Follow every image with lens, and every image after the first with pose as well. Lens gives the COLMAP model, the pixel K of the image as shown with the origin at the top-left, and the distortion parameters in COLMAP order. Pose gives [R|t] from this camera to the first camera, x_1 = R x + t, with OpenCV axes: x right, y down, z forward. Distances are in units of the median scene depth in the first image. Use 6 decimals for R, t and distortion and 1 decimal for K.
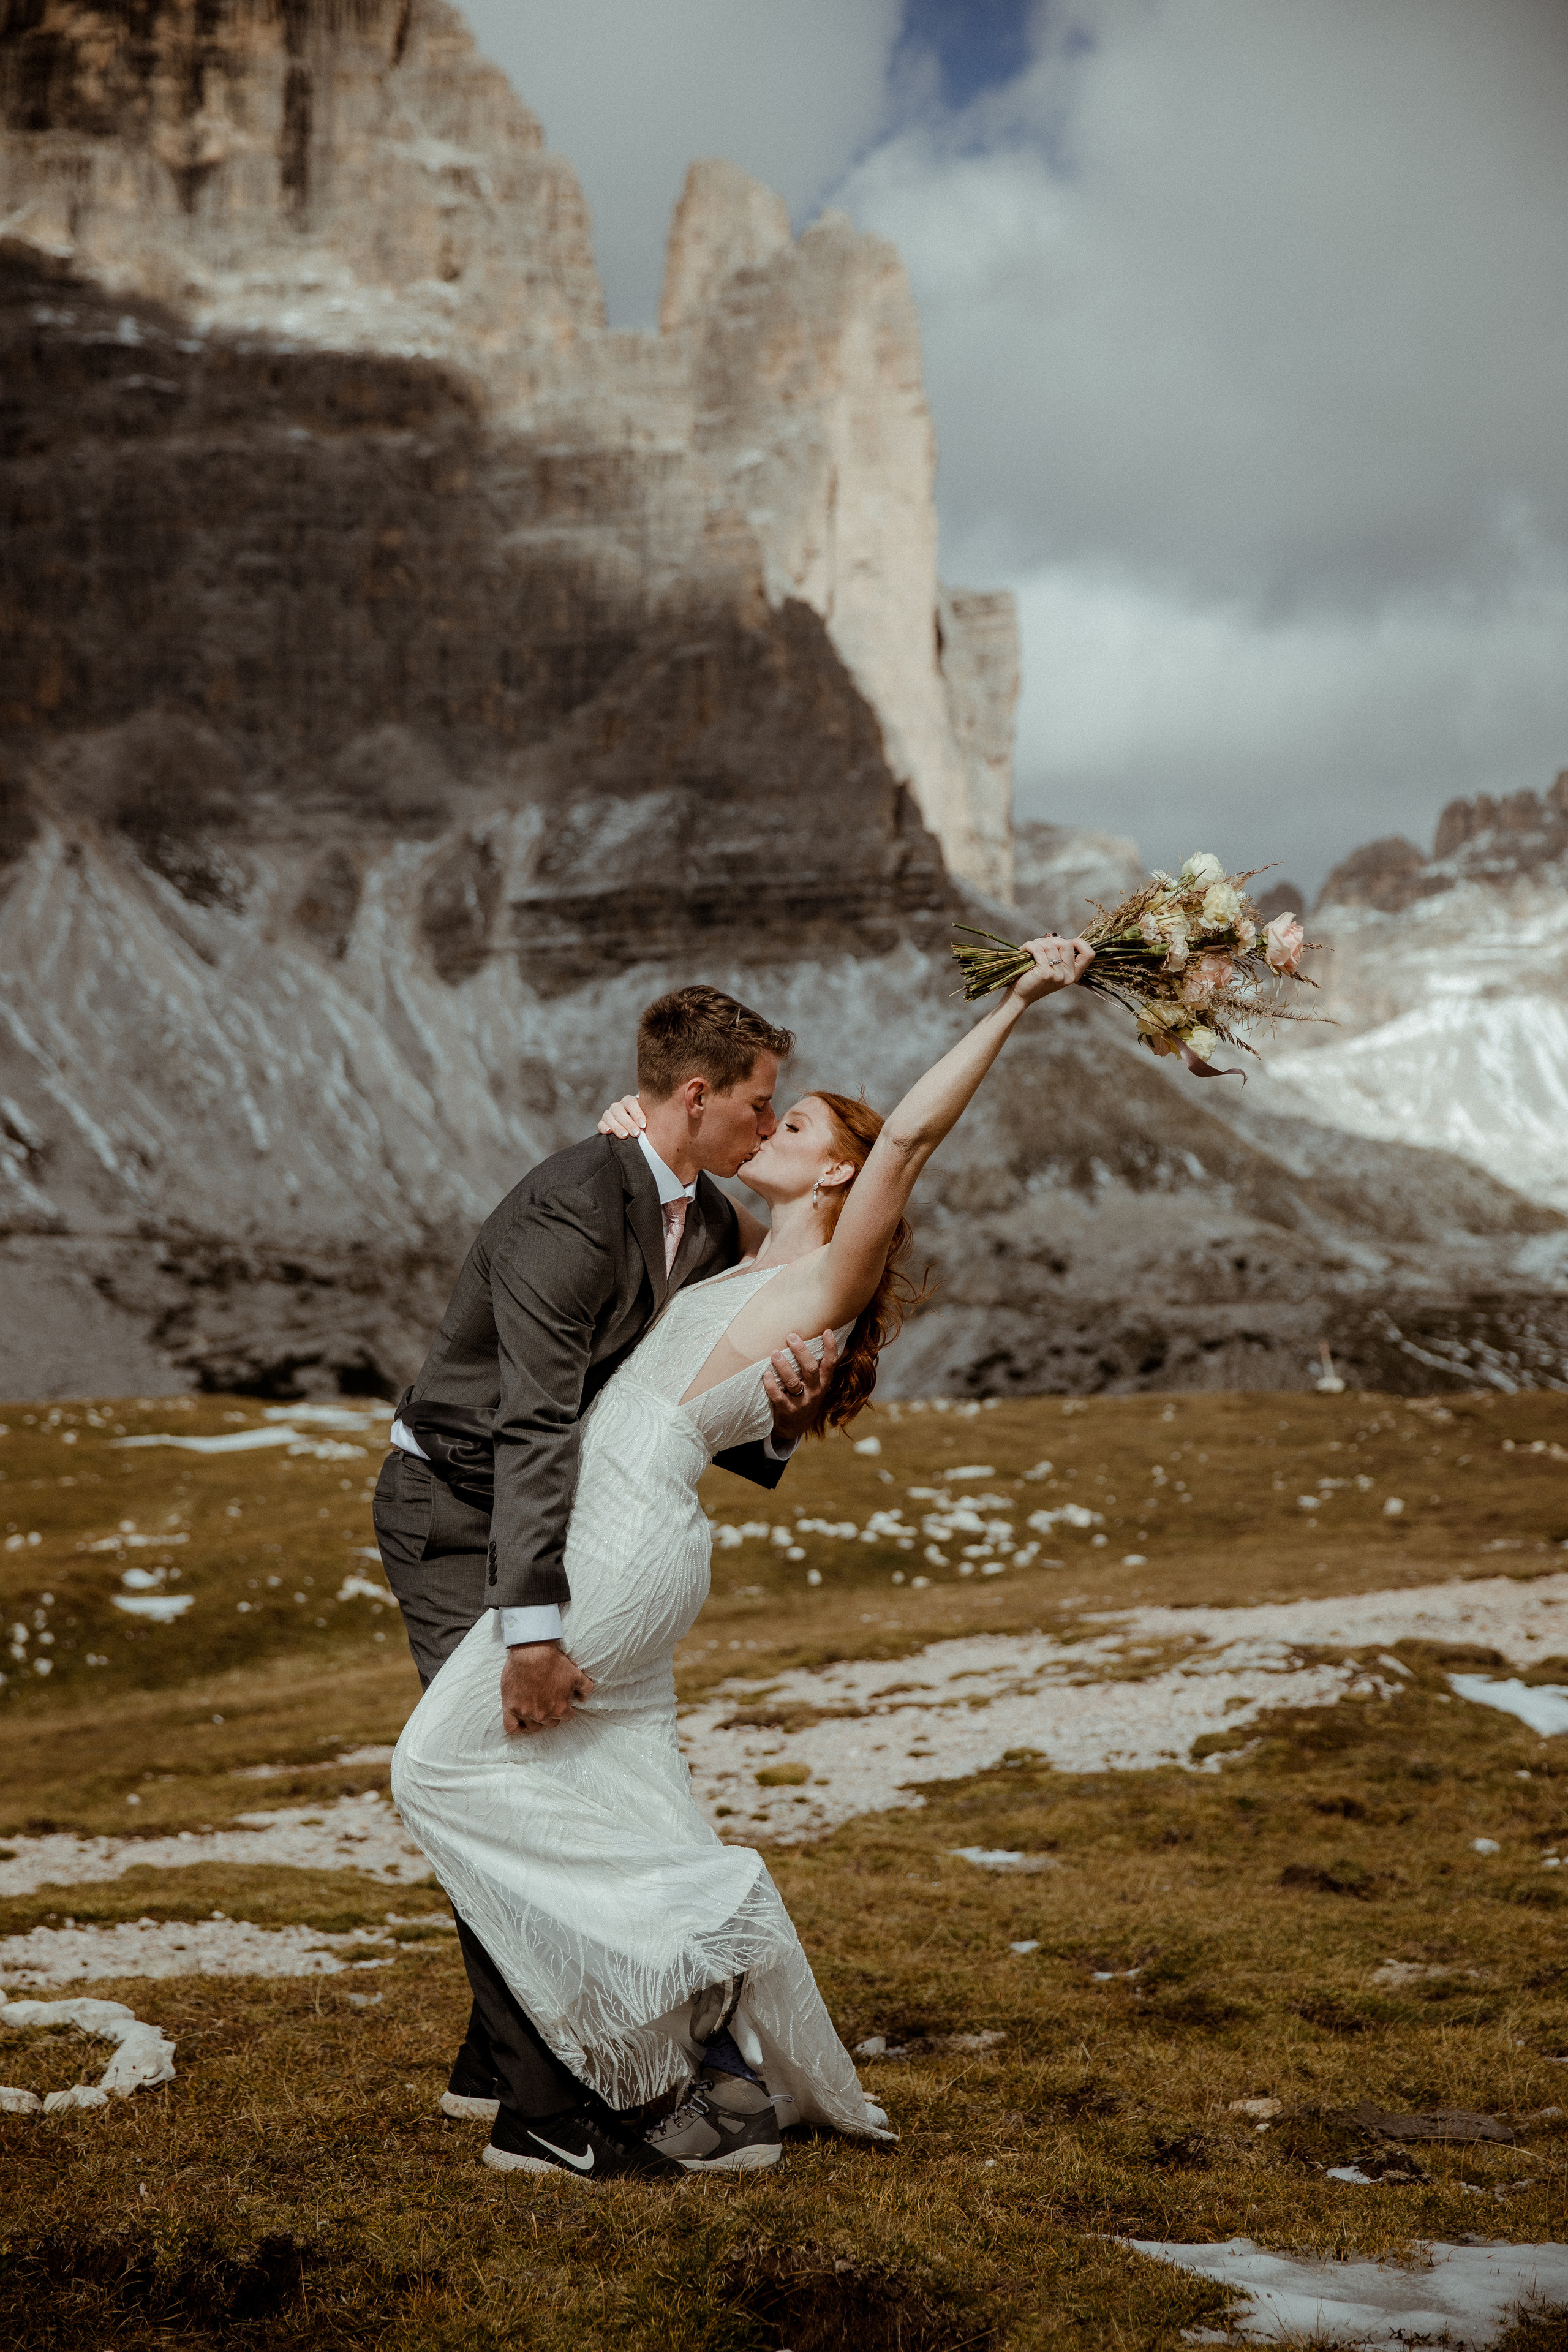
lens RADIAL K [[3505.4, 0, 817.1], [0, 3505.4, 1186.5], [0, 0, 1]] dist [0.134981, 0.000000]
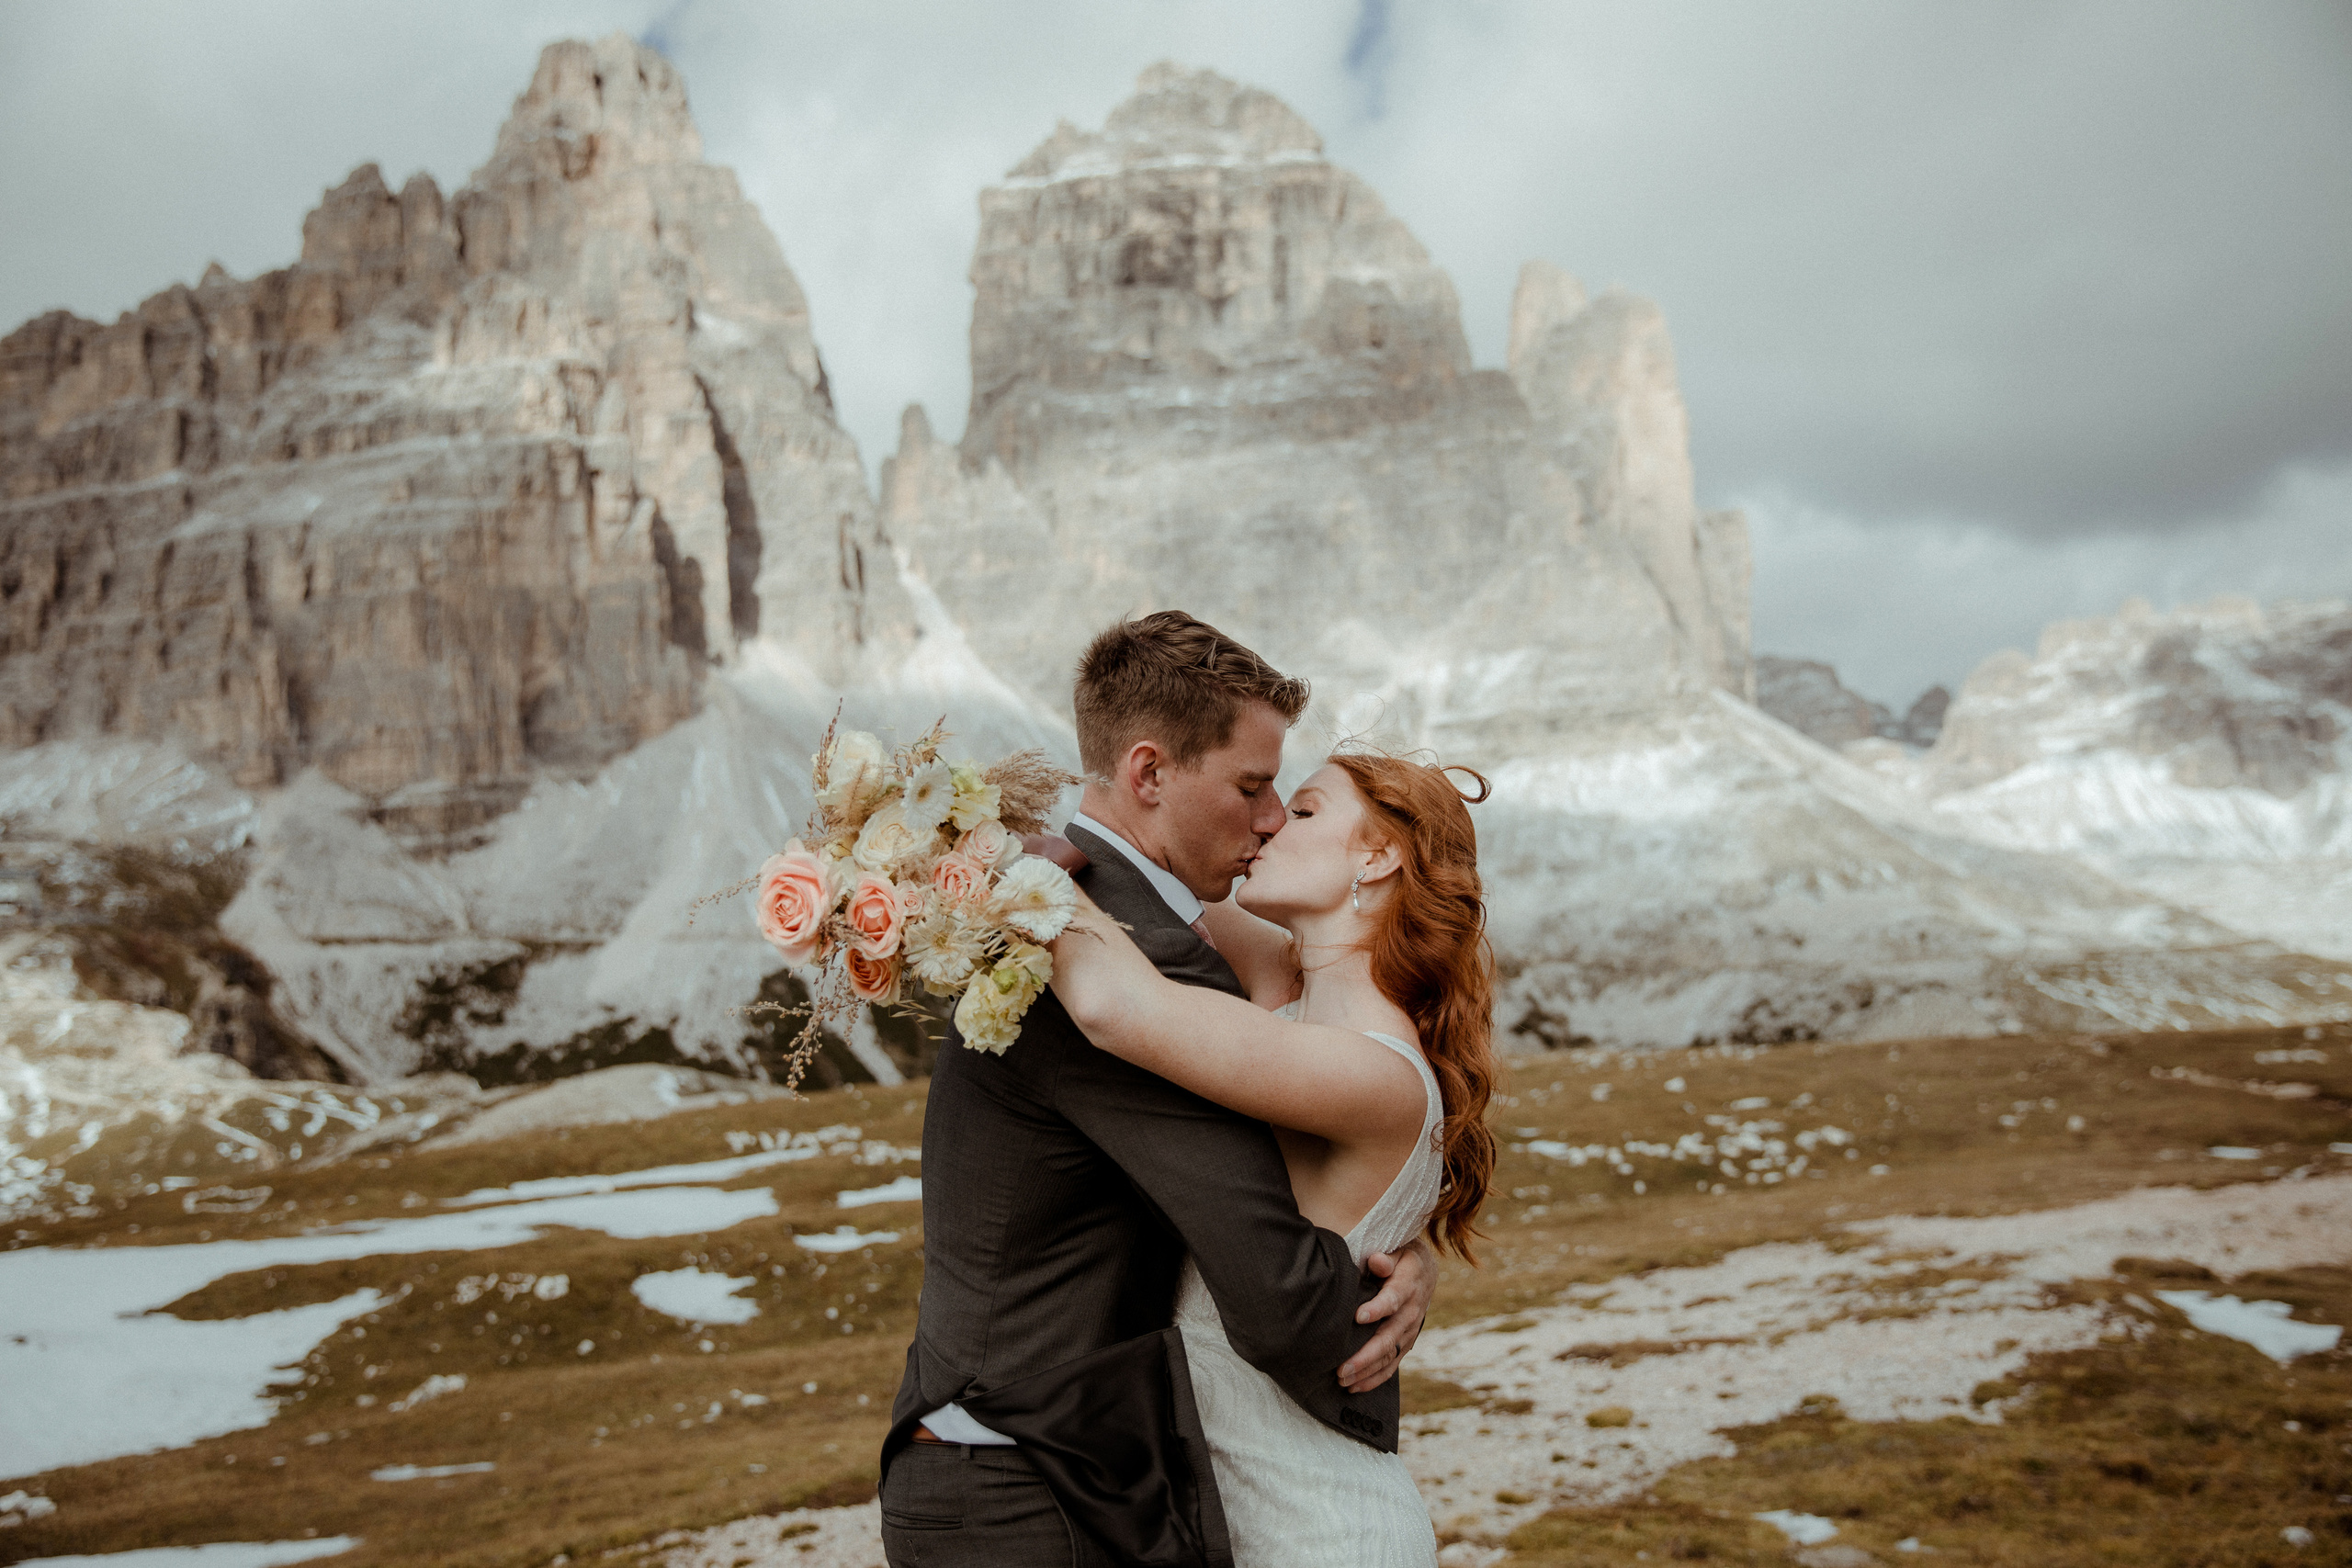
lens RADIAL K [[2181.1, 0, 1176.8], [0, 2181.1, 792.4], [0, 0, 1]] dist [-0.001720, 0.000000]
pose [[0.977821, -0.049993, -0.203387, 0.001175], [0.039491, 0.997685, -0.055372, -0.001072], [0.205684, 0.046112, 0.977531, 0.037844]]
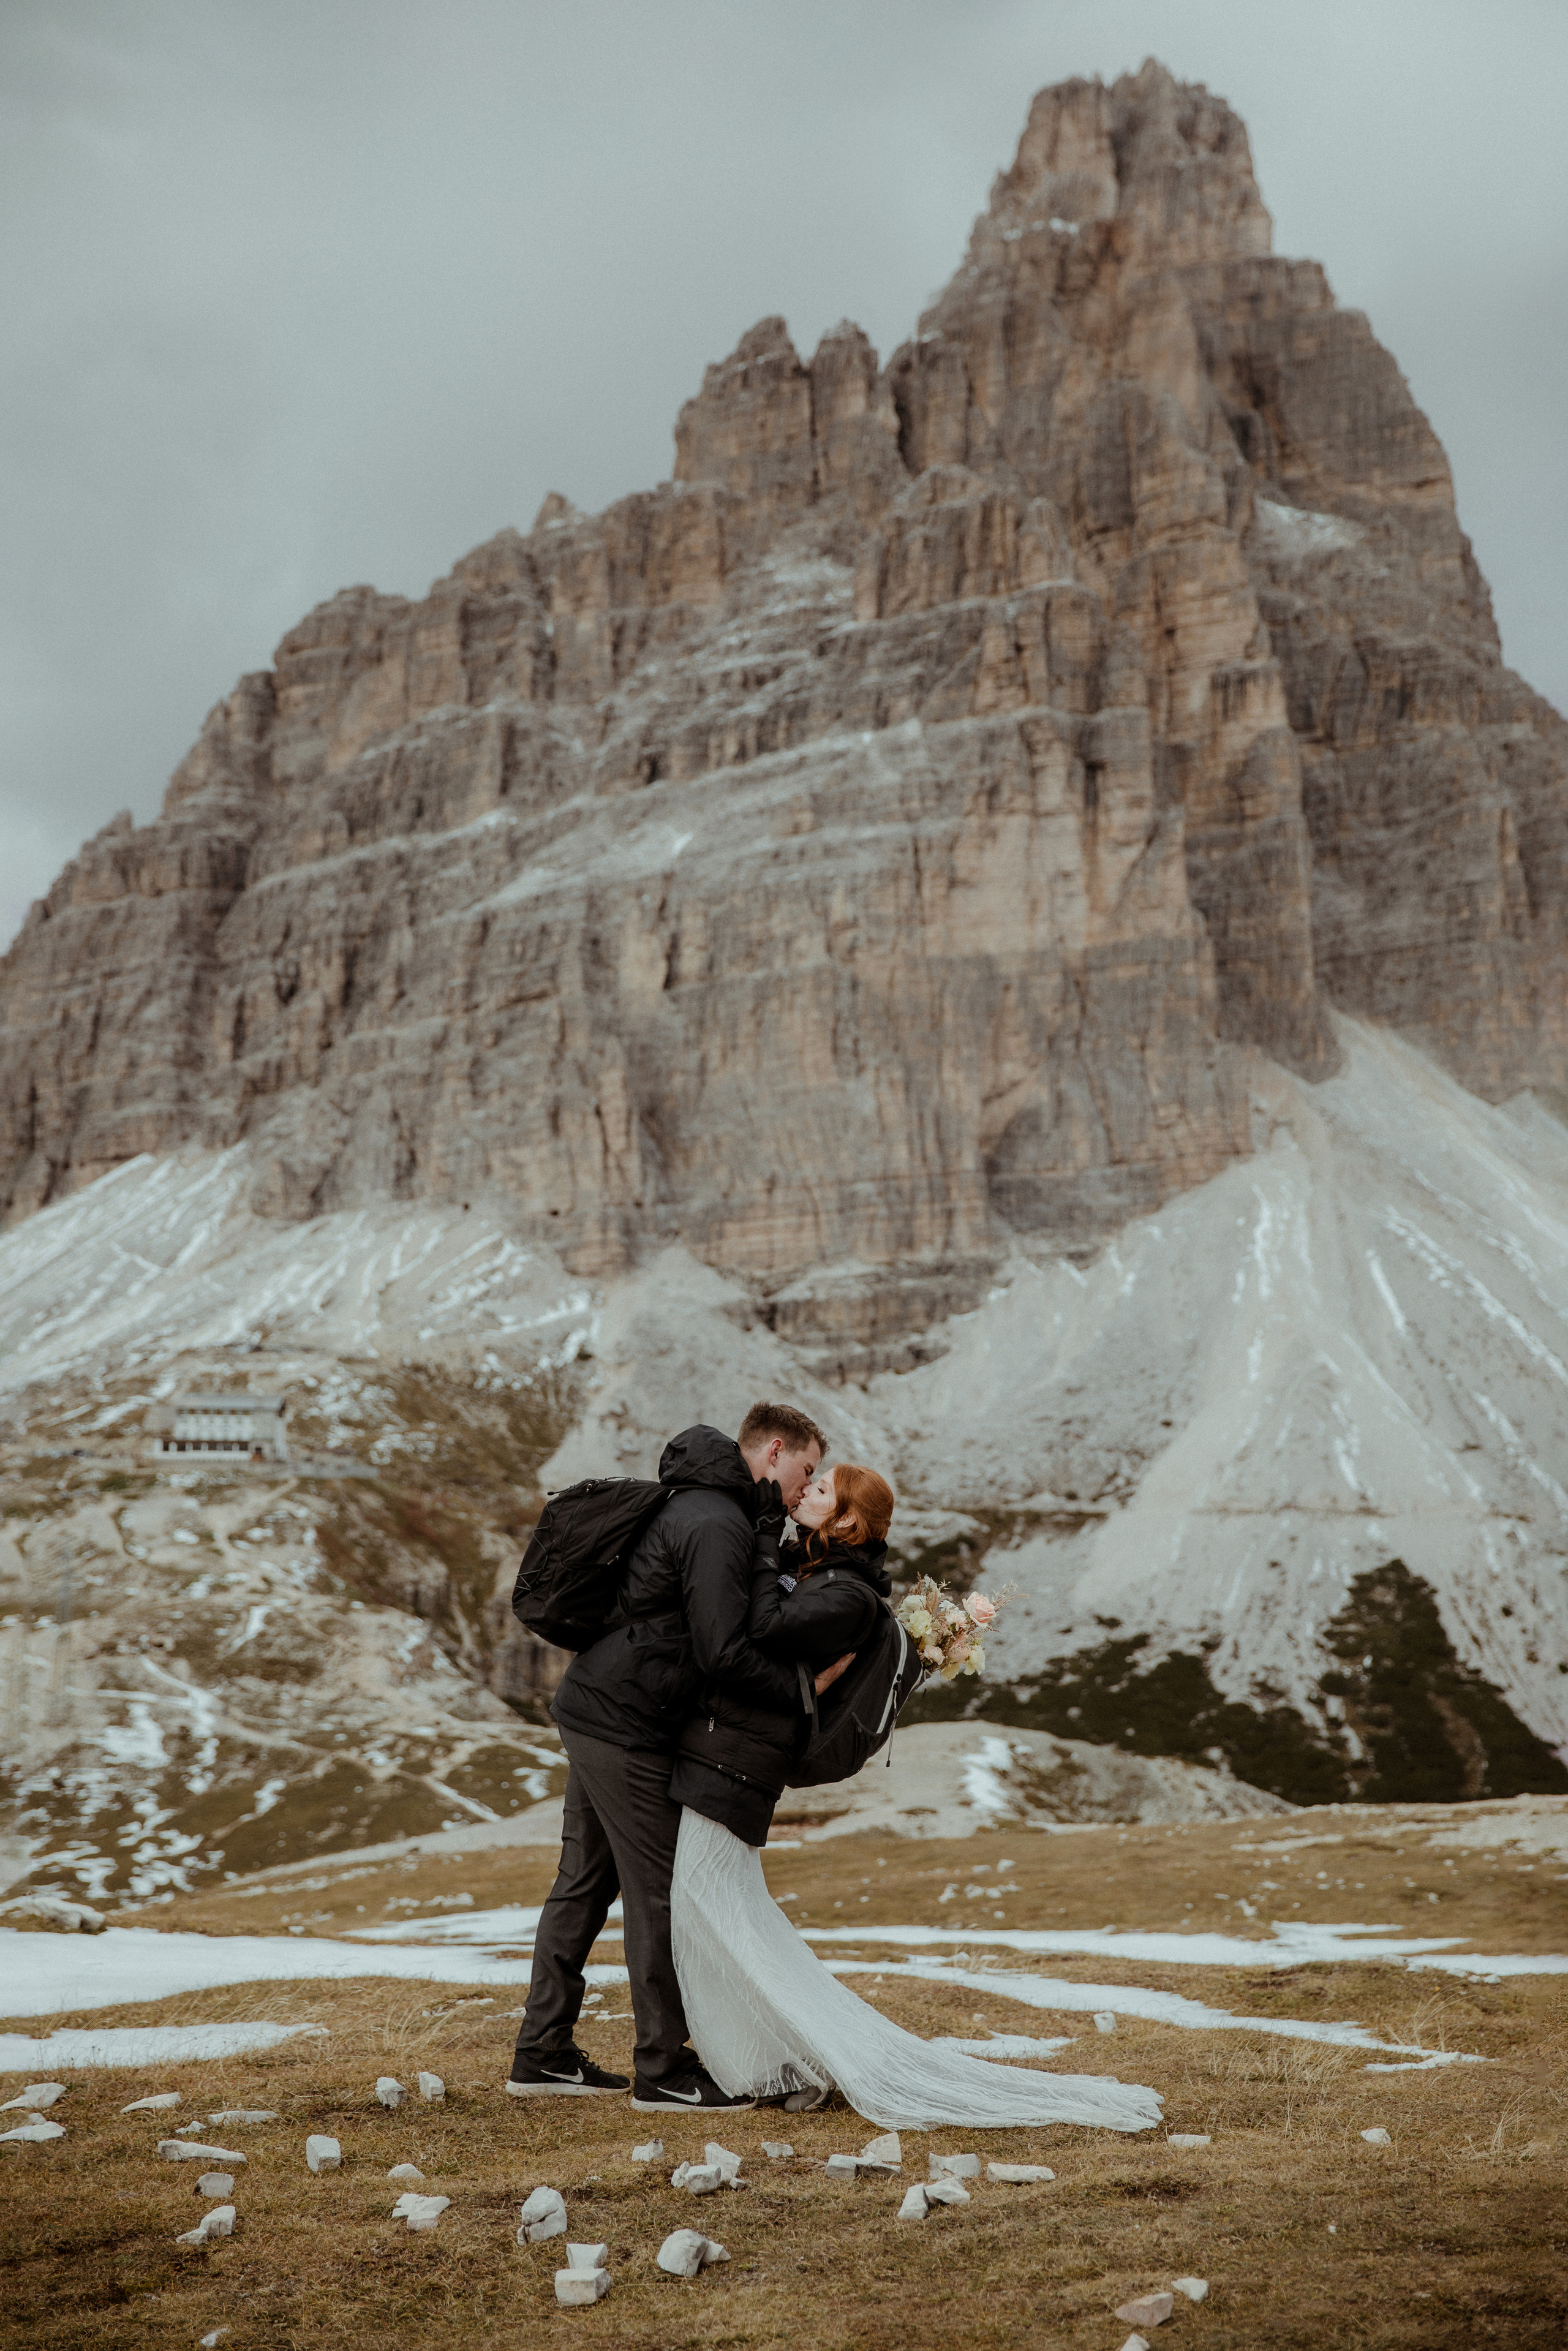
lens RADIAL K [[3389.6, 0, 838.9], [0, 3389.6, 1217.5], [0, 0, 1]] dist [0.124950, 0.000000]
pose [[0.828101, -0.073329, -0.555761, 0.053216], [0.027225, 0.995499, -0.090783, 0.009985], [0.559917, 0.060046, 0.826370, 0.247053]]
